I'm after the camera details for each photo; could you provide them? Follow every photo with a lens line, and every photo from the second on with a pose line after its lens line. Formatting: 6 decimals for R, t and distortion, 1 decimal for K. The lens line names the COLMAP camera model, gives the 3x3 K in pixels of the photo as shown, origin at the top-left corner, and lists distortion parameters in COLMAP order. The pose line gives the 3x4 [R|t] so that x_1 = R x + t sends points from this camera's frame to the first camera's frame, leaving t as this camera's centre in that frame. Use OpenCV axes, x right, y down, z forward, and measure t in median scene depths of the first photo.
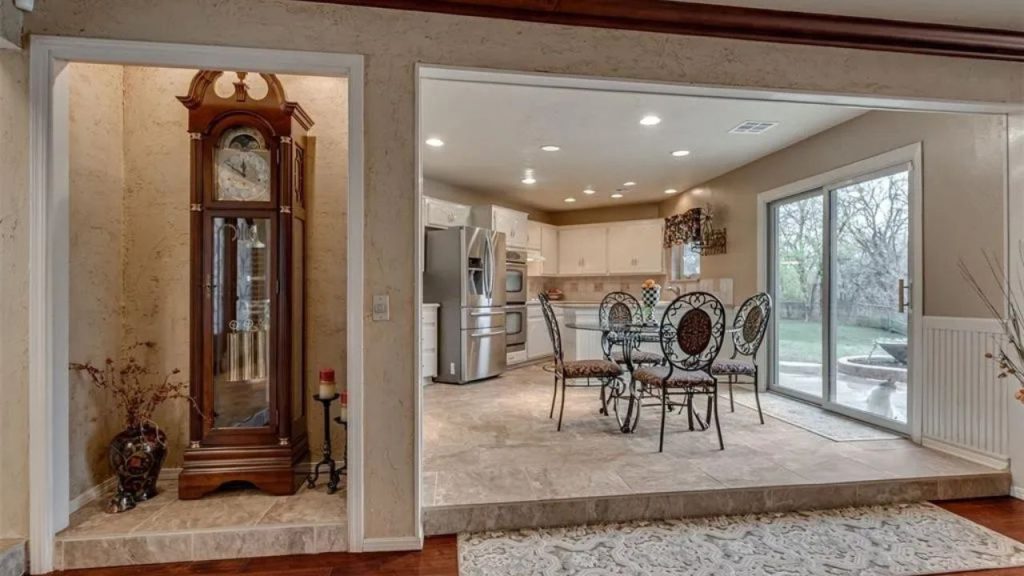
lens RADIAL K [[505.8, 0, 530.1], [0, 505.8, 290.2], [0, 0, 1]] dist [-0.001632, -0.000581]
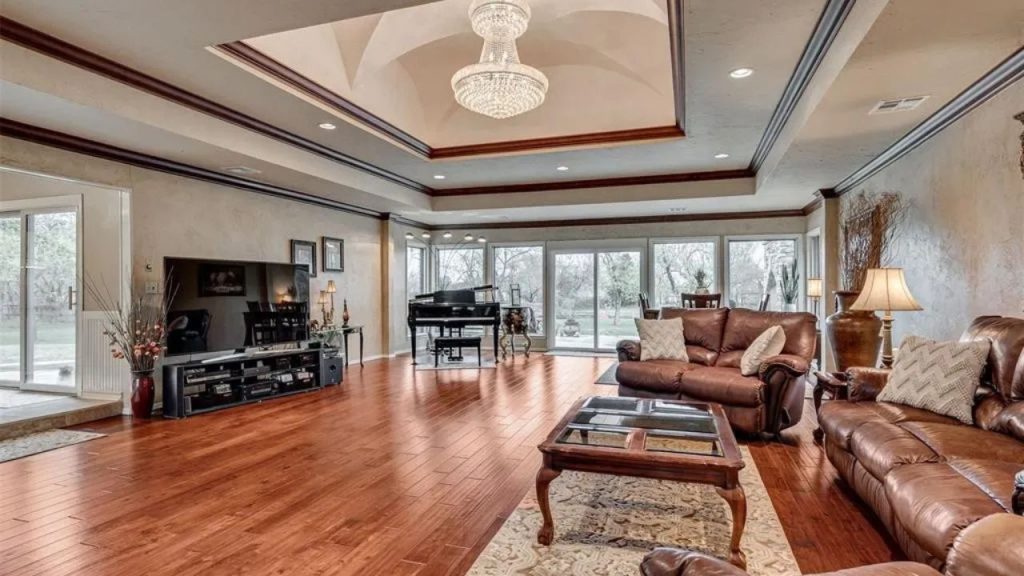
lens RADIAL K [[505.8, 0, 530.1], [0, 505.8, 290.2], [0, 0, 1]] dist [-0.001632, -0.000581]
pose [[0.429778, 0.003770, 0.902927, 0.001721], [0.002977, 0.999980, -0.005592, 0.001083], [-0.902930, 0.005092, 0.429758, -0.923702]]
